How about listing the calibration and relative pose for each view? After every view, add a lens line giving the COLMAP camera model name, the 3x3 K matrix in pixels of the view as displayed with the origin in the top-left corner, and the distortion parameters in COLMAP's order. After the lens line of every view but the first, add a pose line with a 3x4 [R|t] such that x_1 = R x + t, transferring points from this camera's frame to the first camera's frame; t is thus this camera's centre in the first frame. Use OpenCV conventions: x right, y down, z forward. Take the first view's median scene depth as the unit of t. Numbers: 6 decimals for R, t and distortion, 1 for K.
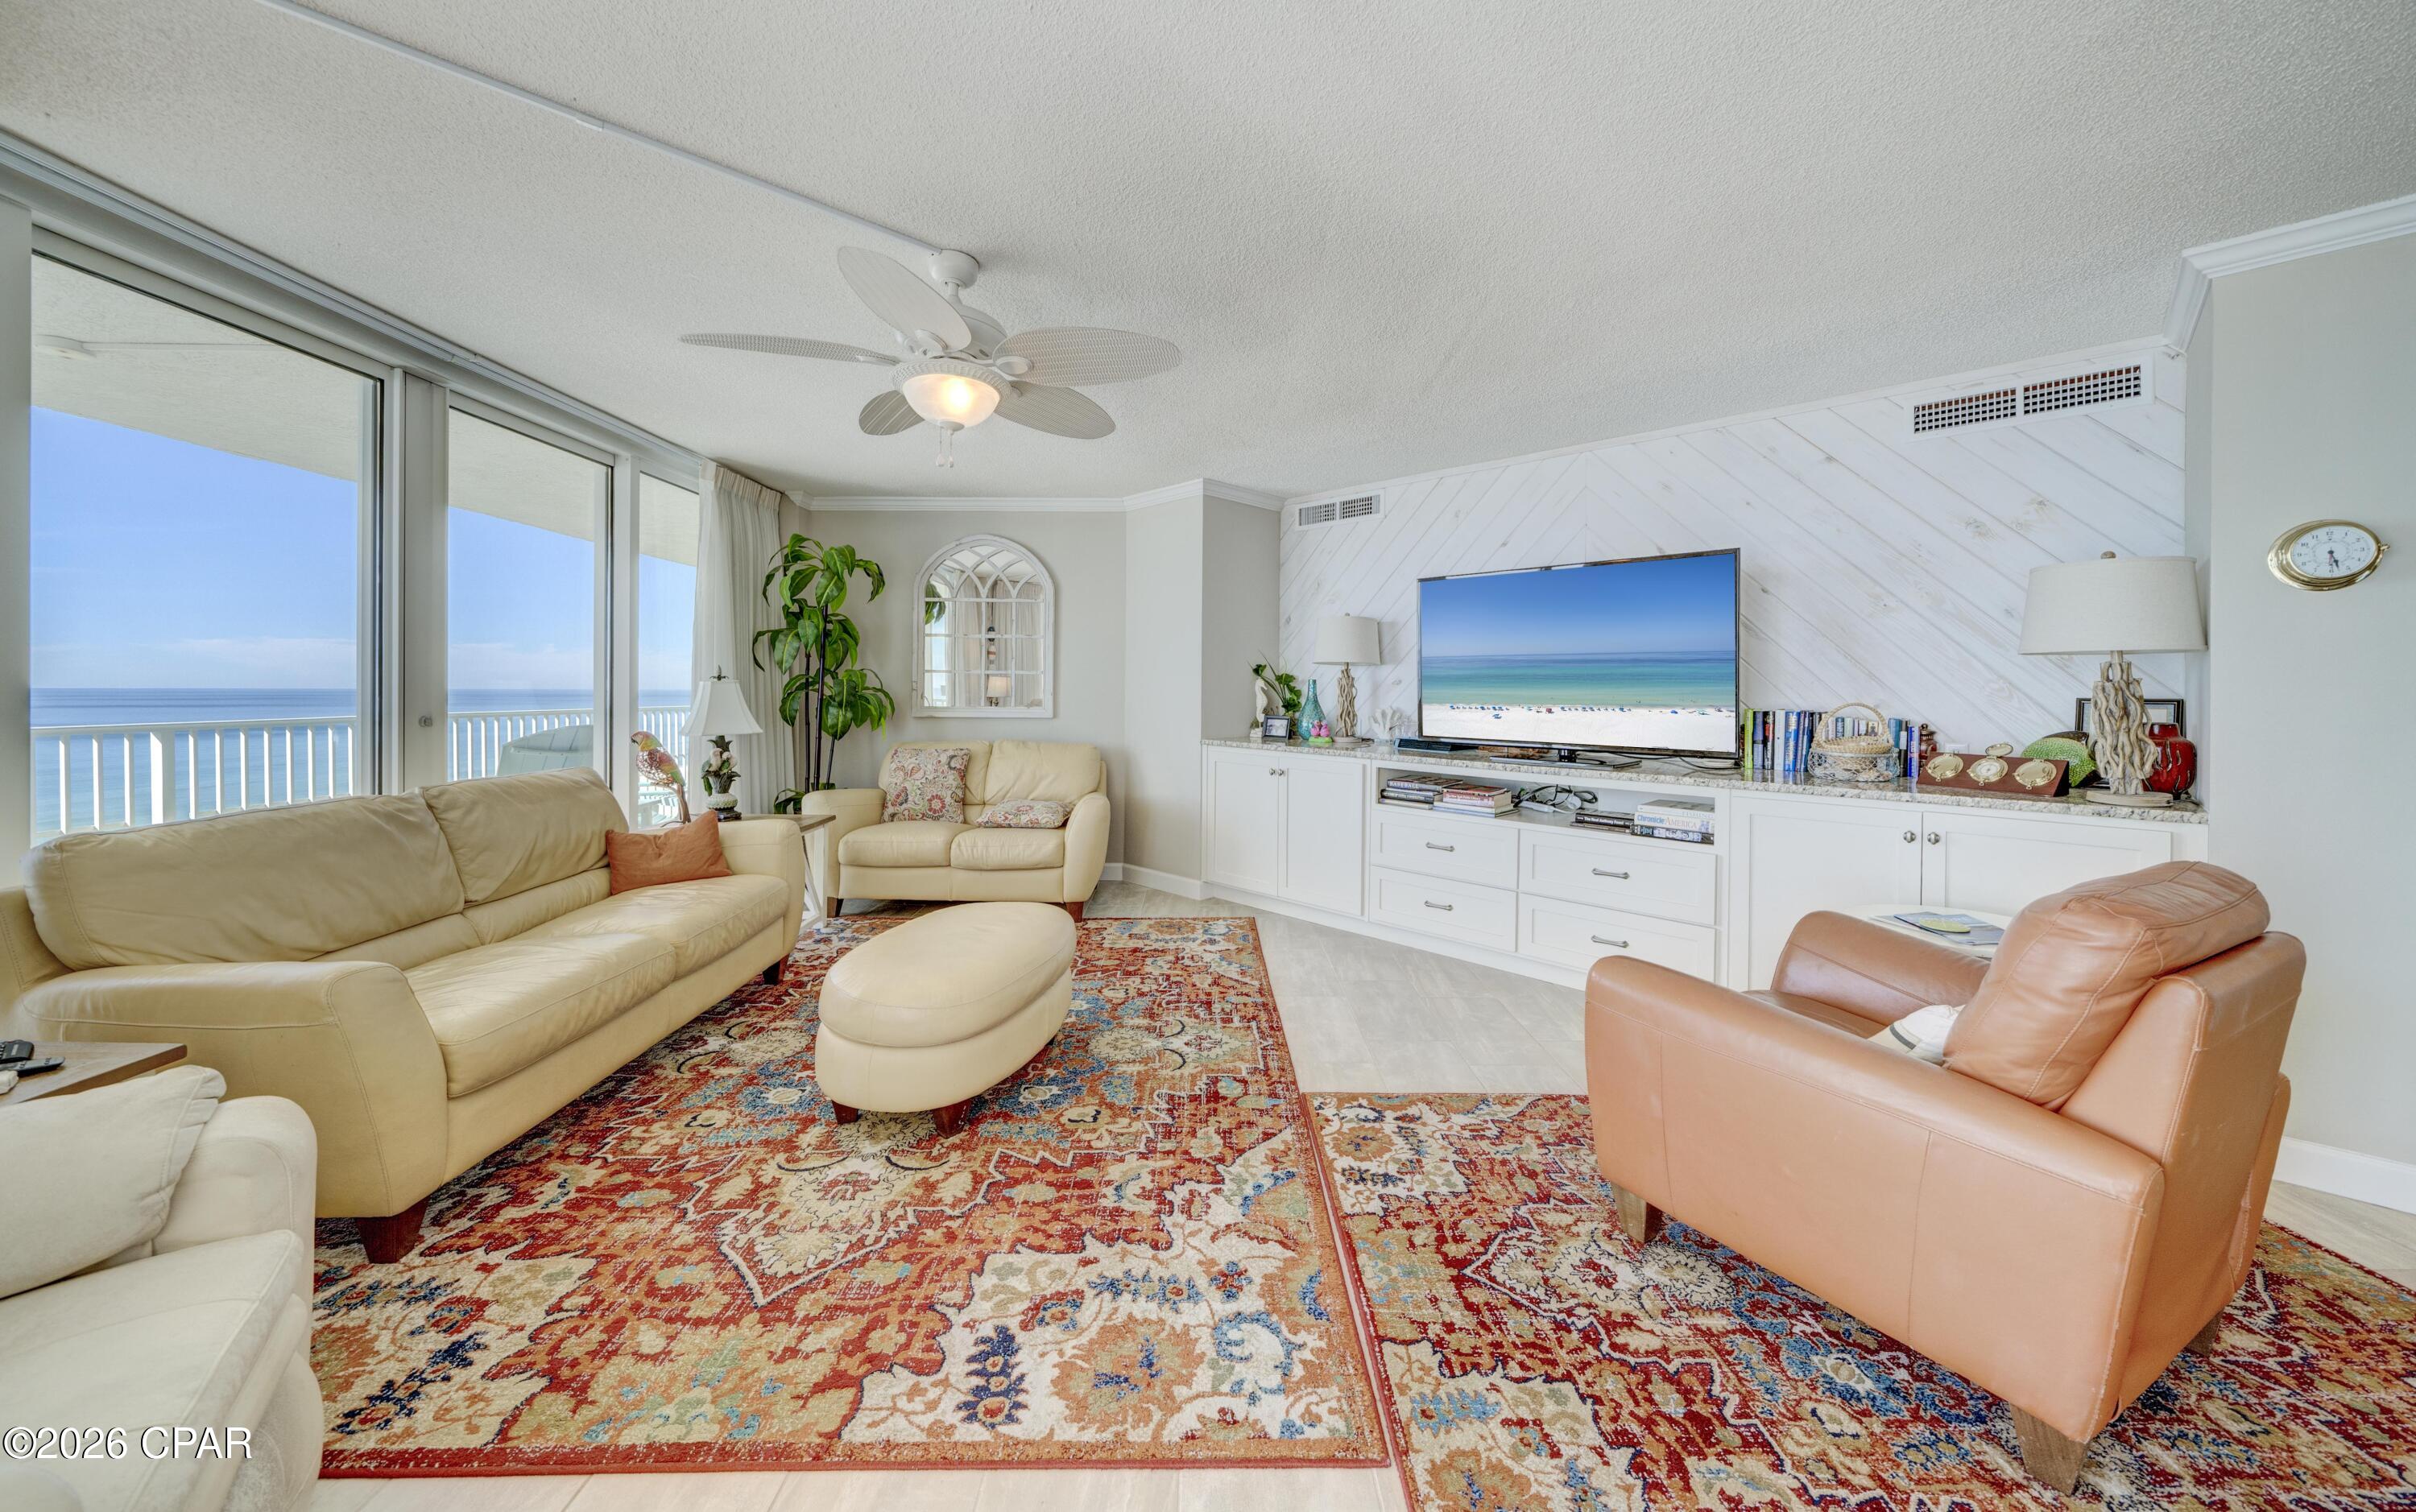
lens RADIAL K [[843.5, 0, 1212.1], [0, 843.5, 686.0], [0, 0, 1]] dist [-0.000584, -0.000142]
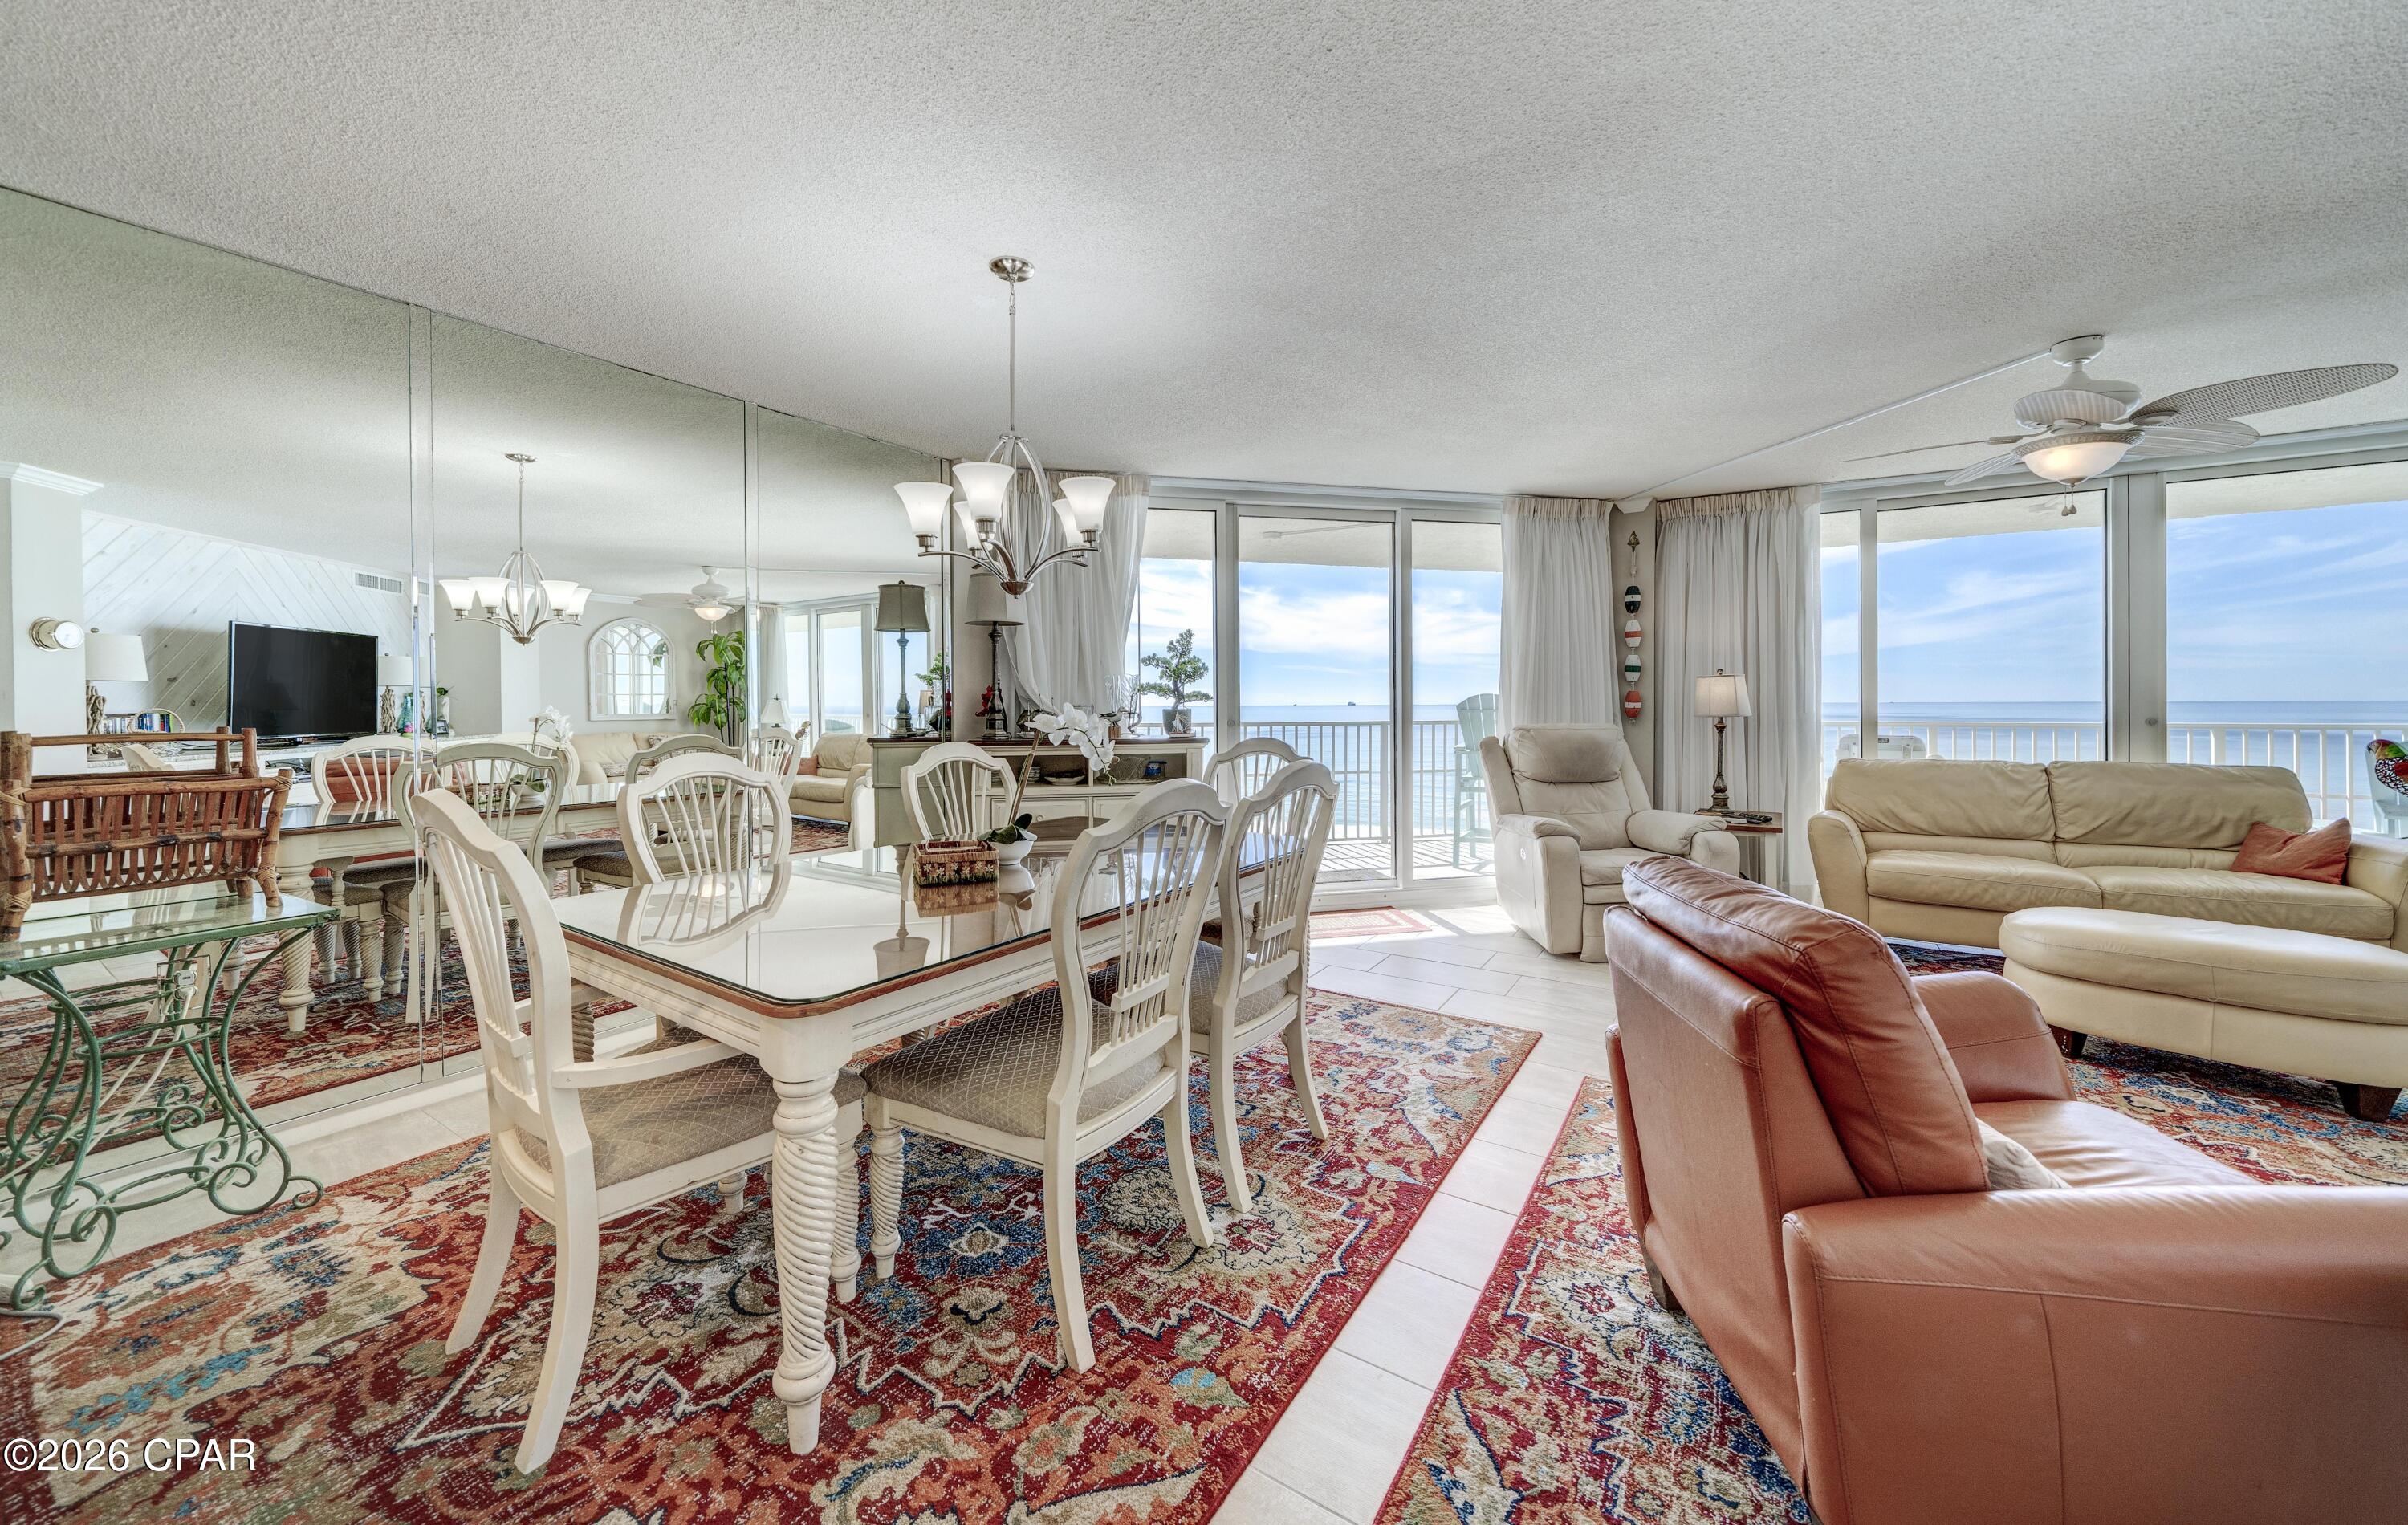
lens RADIAL K [[860.9, 0, 1211.9], [0, 860.9, 711.5], [0, 0, 1]] dist [-0.007449, -0.000026]
pose [[-0.546006, 0.005907, -0.837760, 1.343959], [0.007222, 0.999971, 0.002344, 0.014430], [0.837750, -0.004770, -0.546033, 0.607689]]
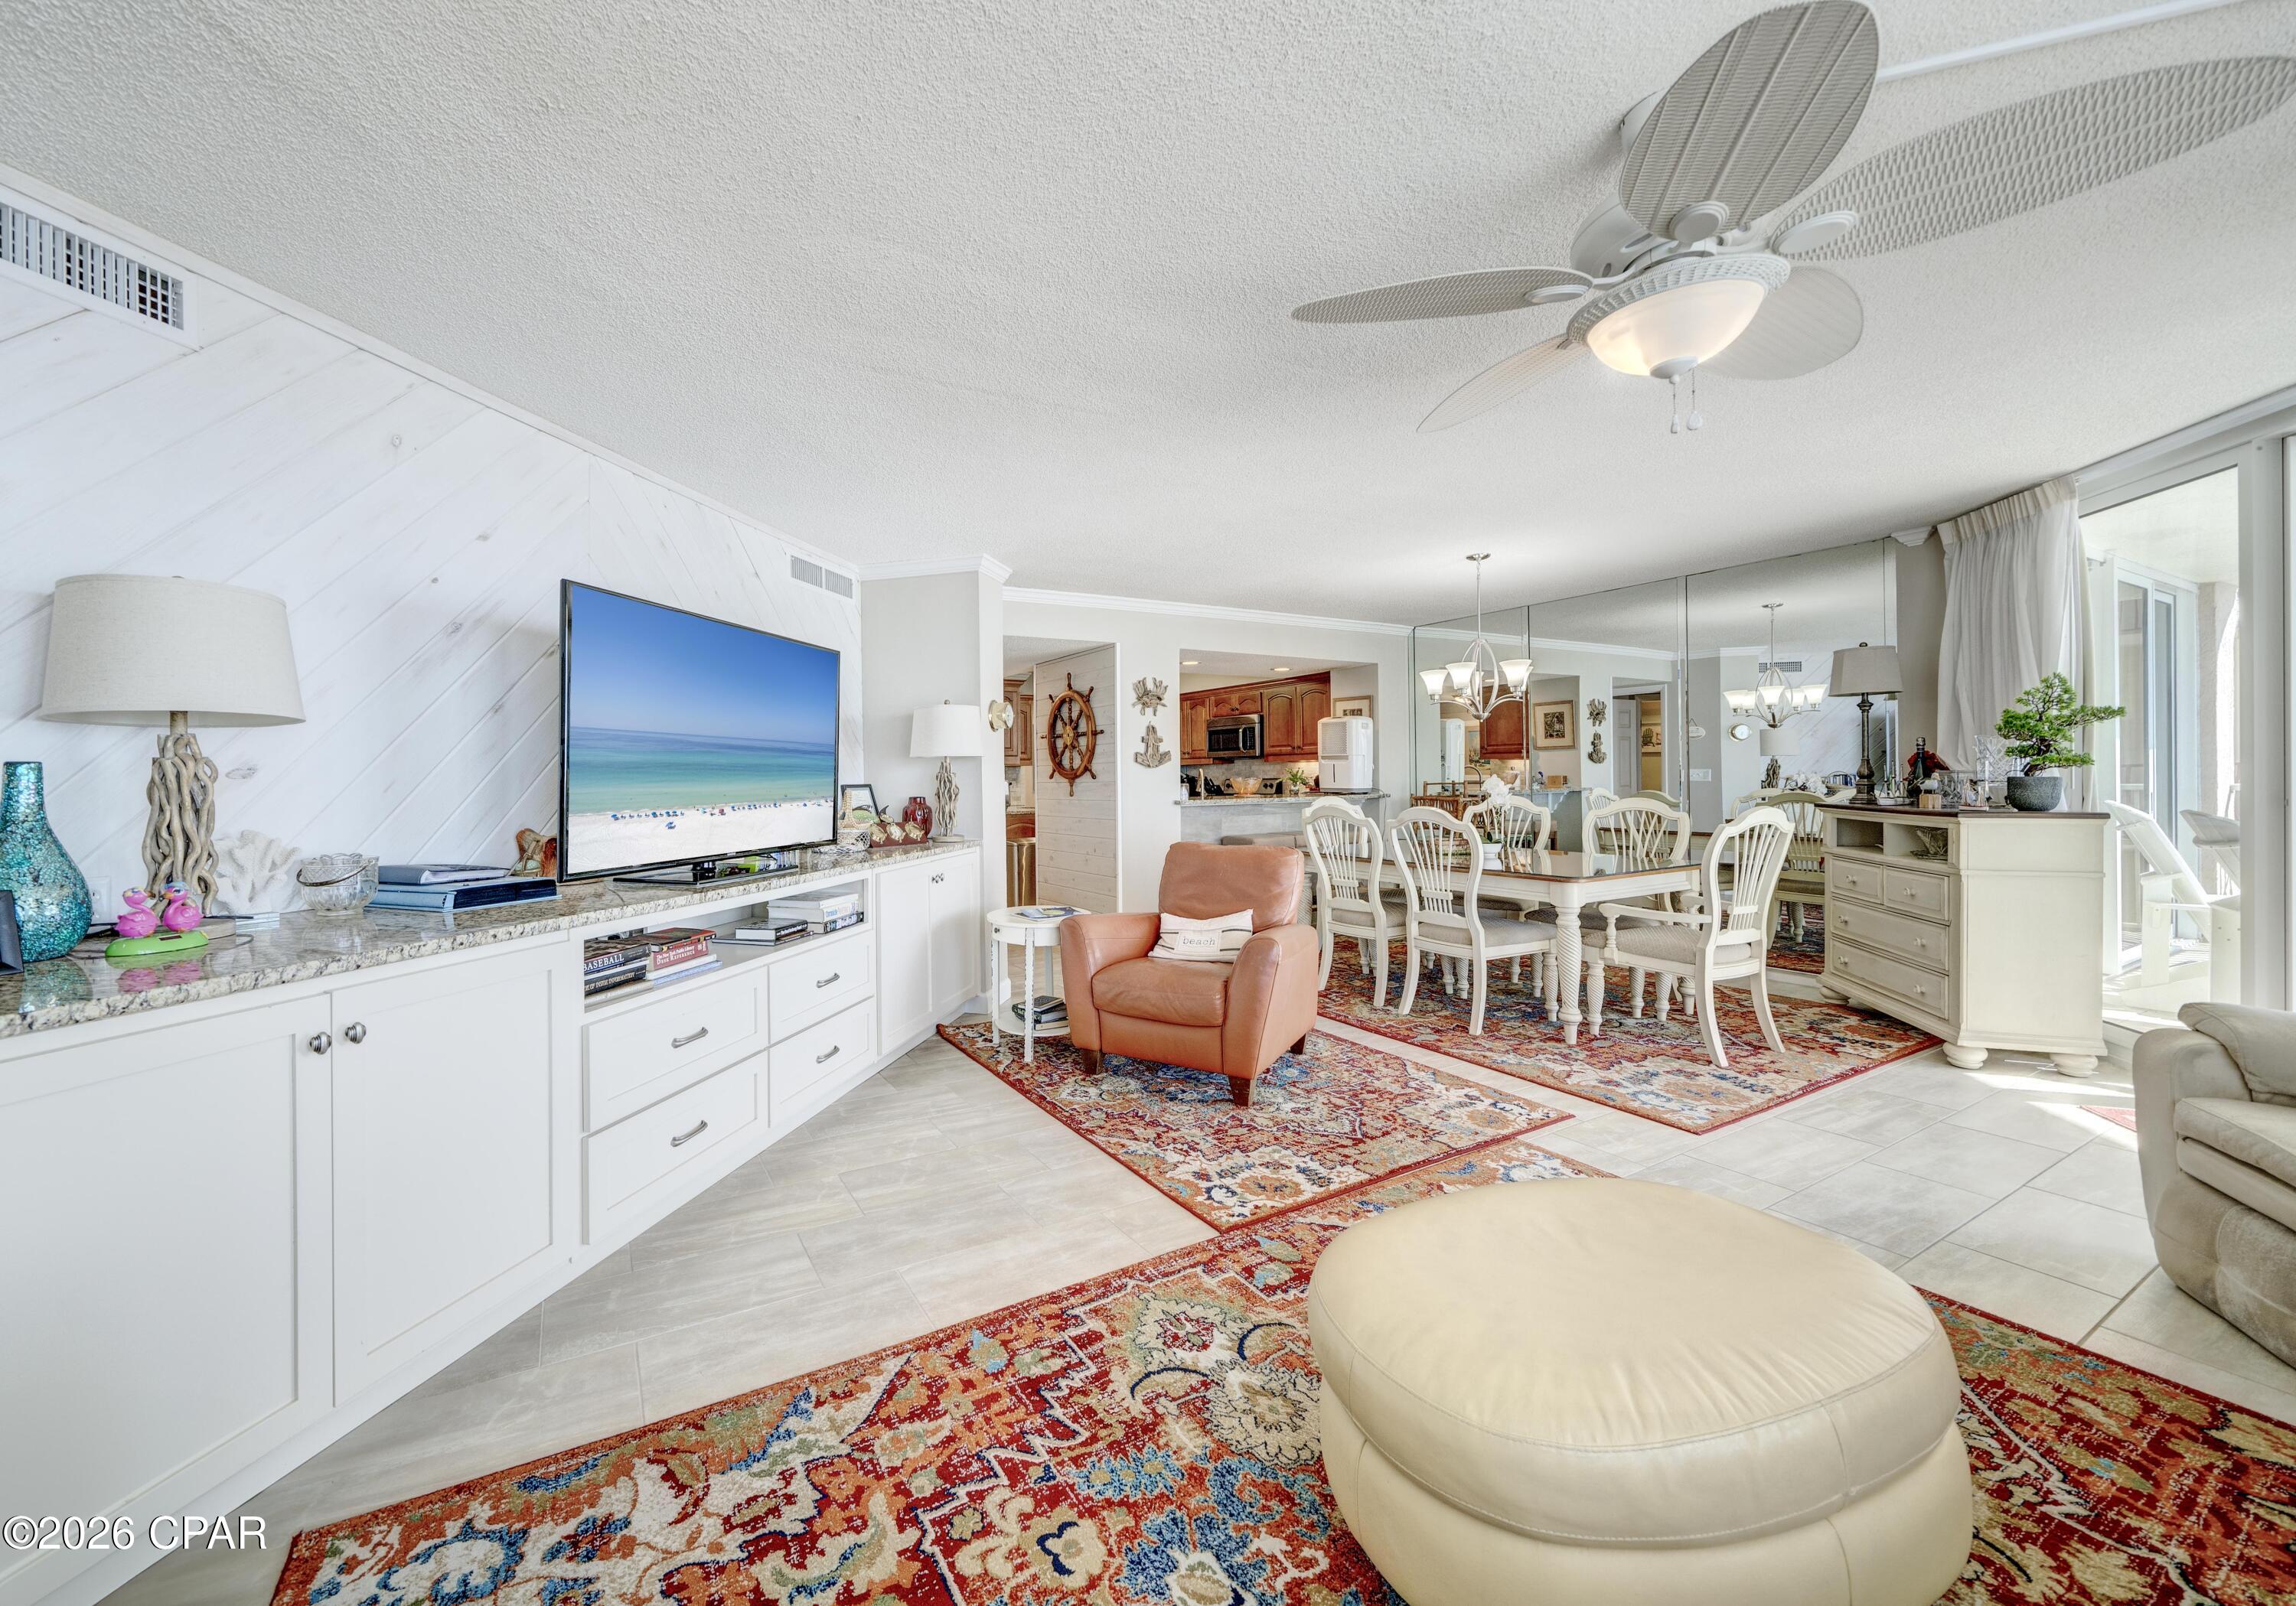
lens RADIAL K [[869.2, 0, 1030.4], [0, 869.2, 773.3], [0, 0, 1]] dist [-0.001064, -0.000342]
pose [[-0.447199, 0.003725, 0.894427, -0.662642], [0.007497, 0.999972, -0.000416, -0.005021], [-0.894403, 0.006520, -0.447214, 1.681188]]
